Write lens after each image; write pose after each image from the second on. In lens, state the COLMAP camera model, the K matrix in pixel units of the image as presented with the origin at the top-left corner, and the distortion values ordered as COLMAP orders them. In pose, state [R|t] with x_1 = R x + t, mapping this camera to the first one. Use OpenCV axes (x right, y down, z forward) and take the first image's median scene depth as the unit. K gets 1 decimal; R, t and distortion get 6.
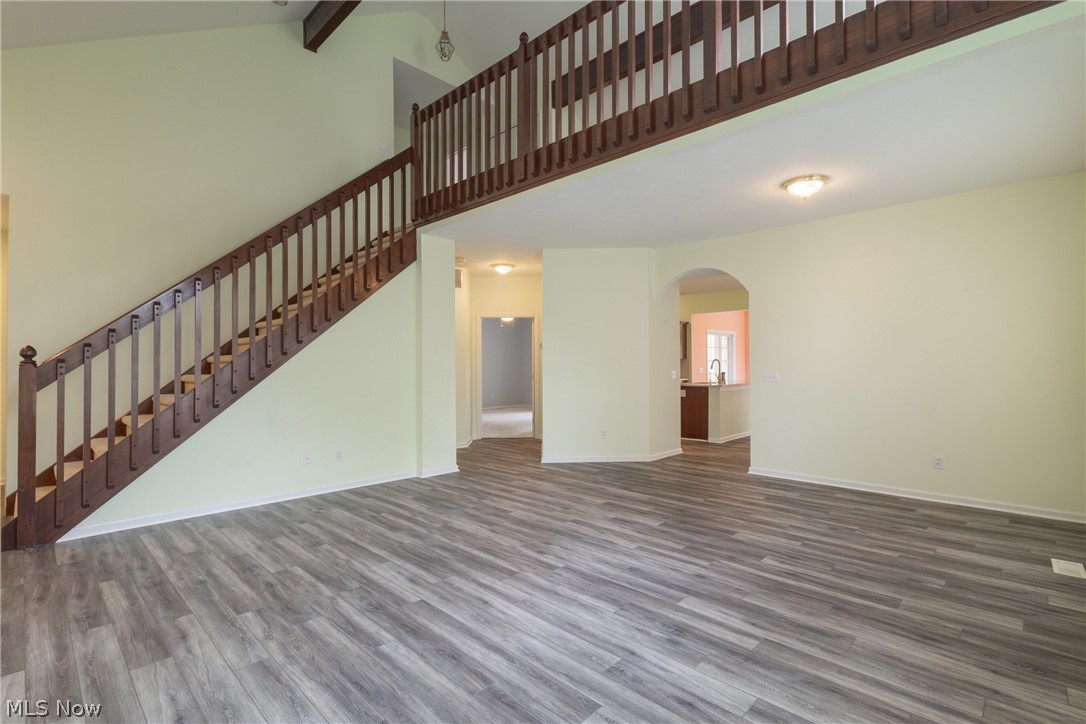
lens RADIAL K [[505.9, 0, 547.3], [0, 505.9, 358.1], [0, 0, 1]] dist [-0.002404, 0.001249]
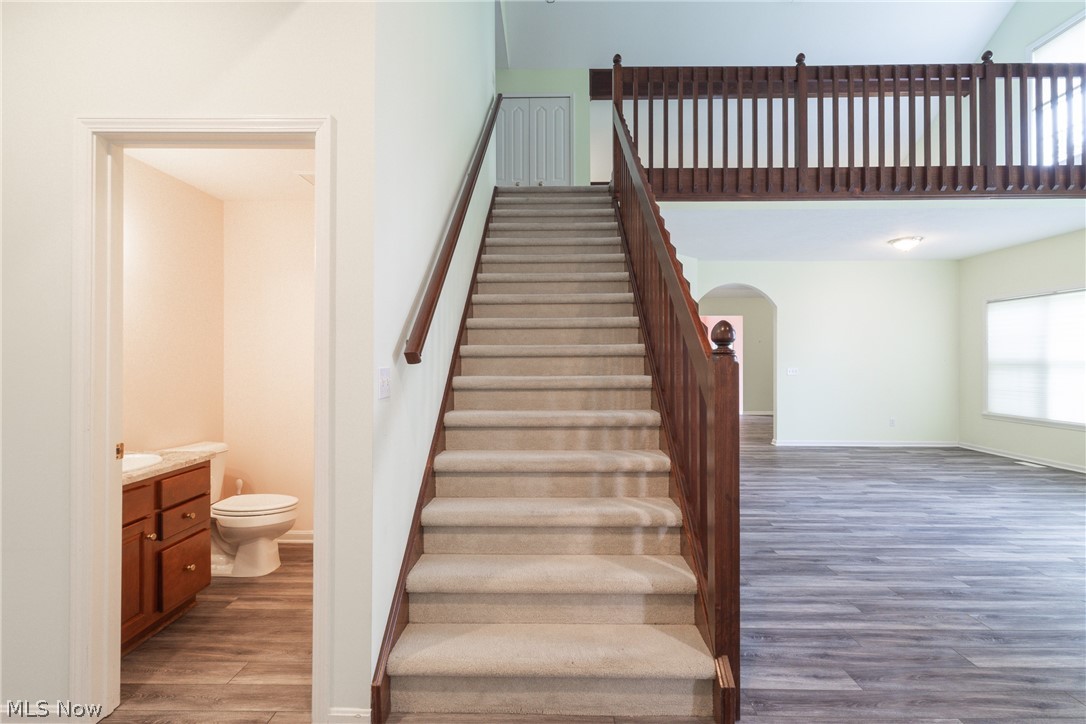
lens RADIAL K [[505.9, 0, 532.0], [0, 505.9, 357.2], [0, 0, 1]] dist [-0.002404, 0.001249]
pose [[0.740665, 0.002085, 0.671872, -1.589993], [-0.006604, 0.999969, 0.004177, 0.003643], [-0.671842, -0.007531, 0.740656, 0.771841]]
